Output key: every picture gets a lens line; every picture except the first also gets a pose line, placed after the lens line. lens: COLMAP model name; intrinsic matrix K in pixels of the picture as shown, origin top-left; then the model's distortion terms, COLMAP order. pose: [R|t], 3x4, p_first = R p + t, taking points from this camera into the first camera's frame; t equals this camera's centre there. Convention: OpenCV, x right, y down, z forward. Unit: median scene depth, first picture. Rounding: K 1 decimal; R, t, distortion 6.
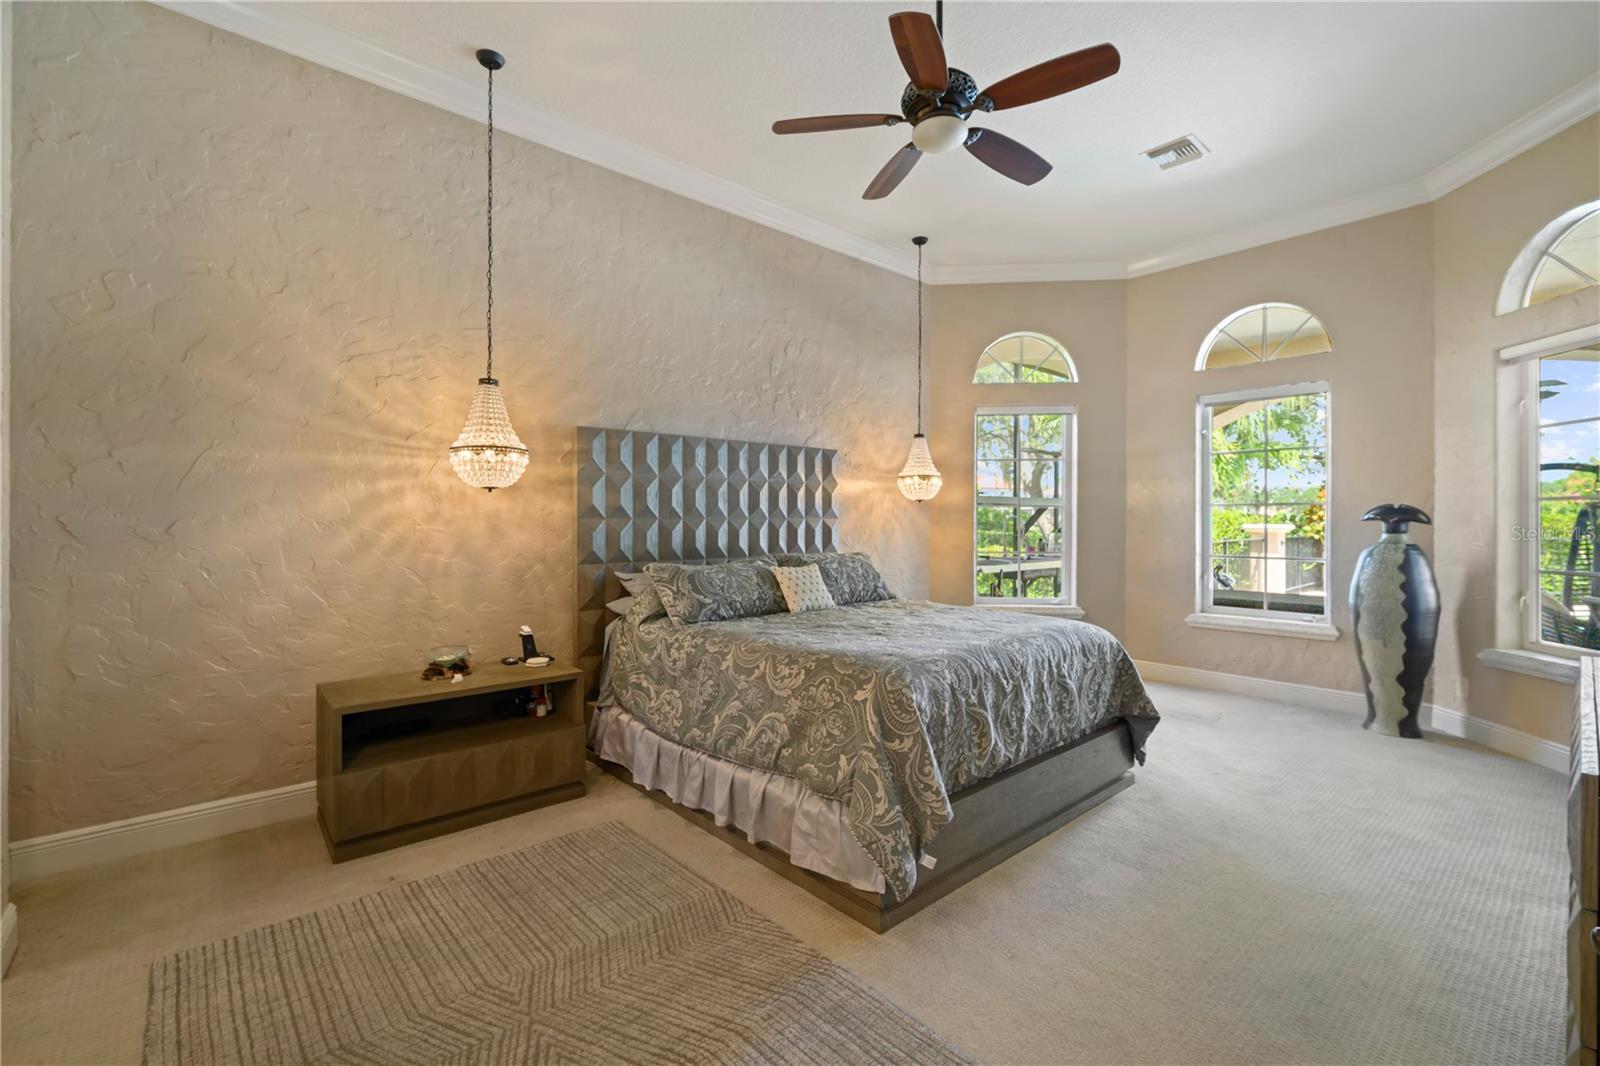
lens RADIAL K [[690.7, 0, 807.2], [0, 690.7, 529.0], [0, 0, 1]] dist [0.000693, -0.000057]
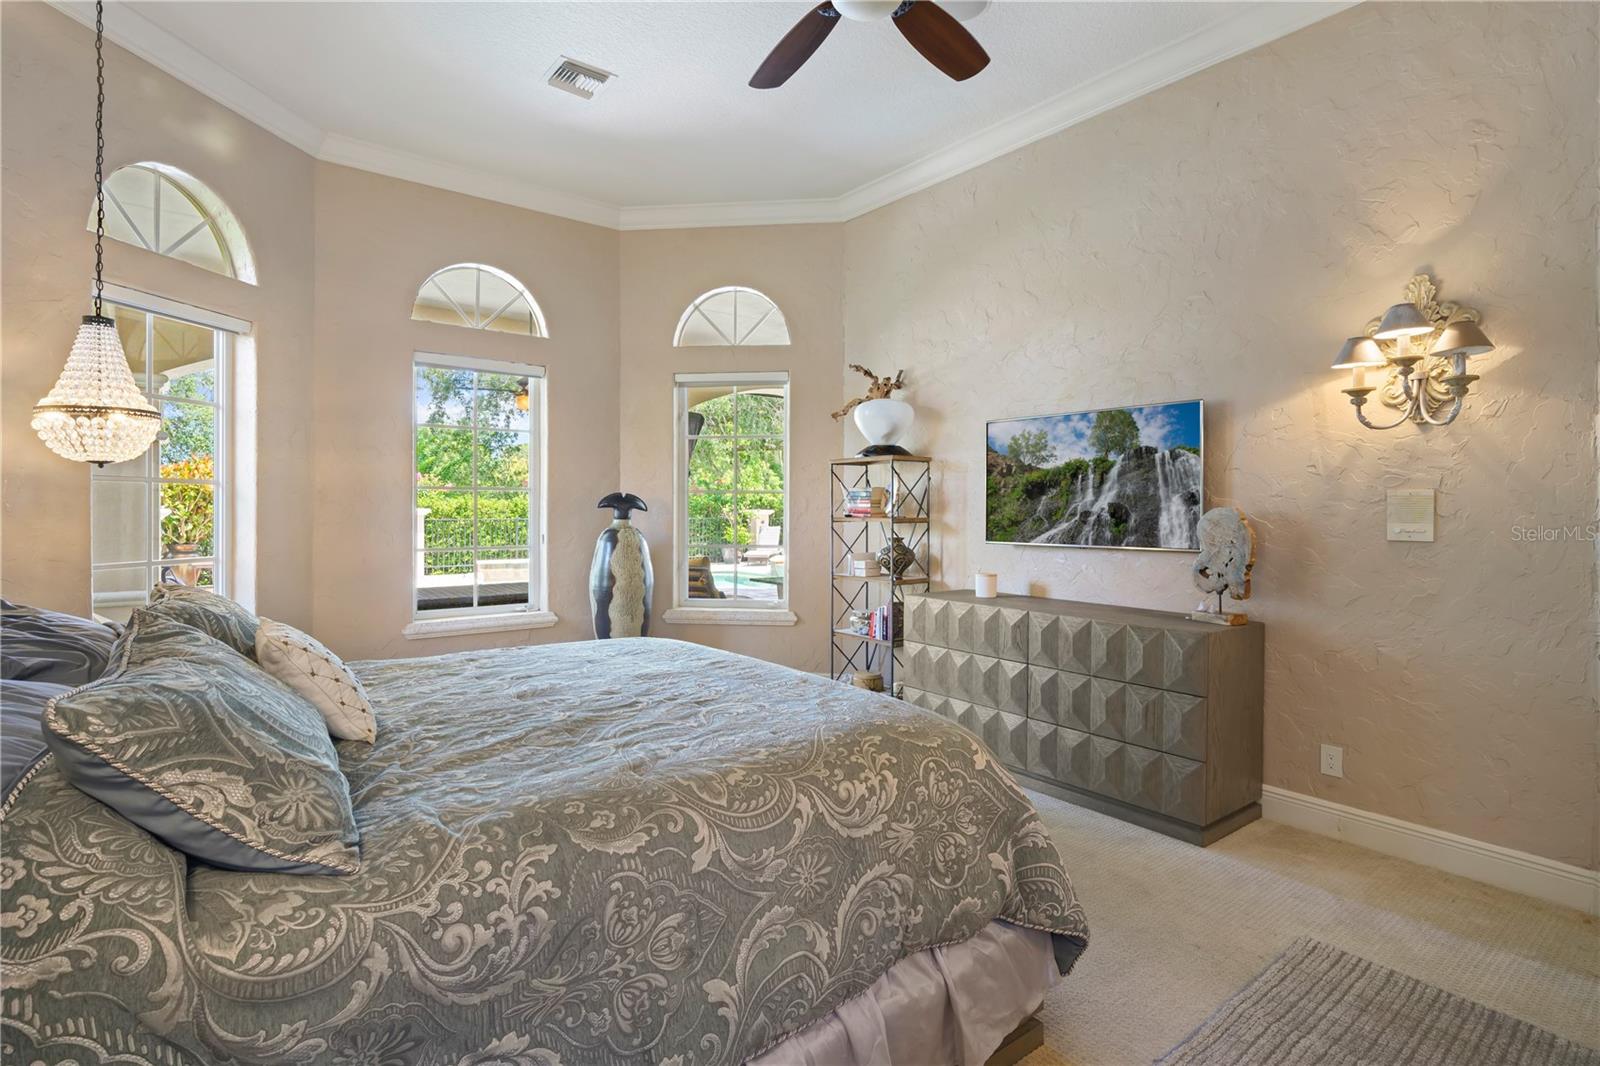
lens RADIAL K [[794.1, 0, 807.7], [0, 794.1, 518.7], [0, 0, 1]] dist [-0.006304, -0.000102]
pose [[0.056232, -0.014123, 0.998318, -0.423152], [0.004477, 0.999893, 0.013893, -0.011758], [-0.998408, 0.003688, 0.056289, 0.642357]]
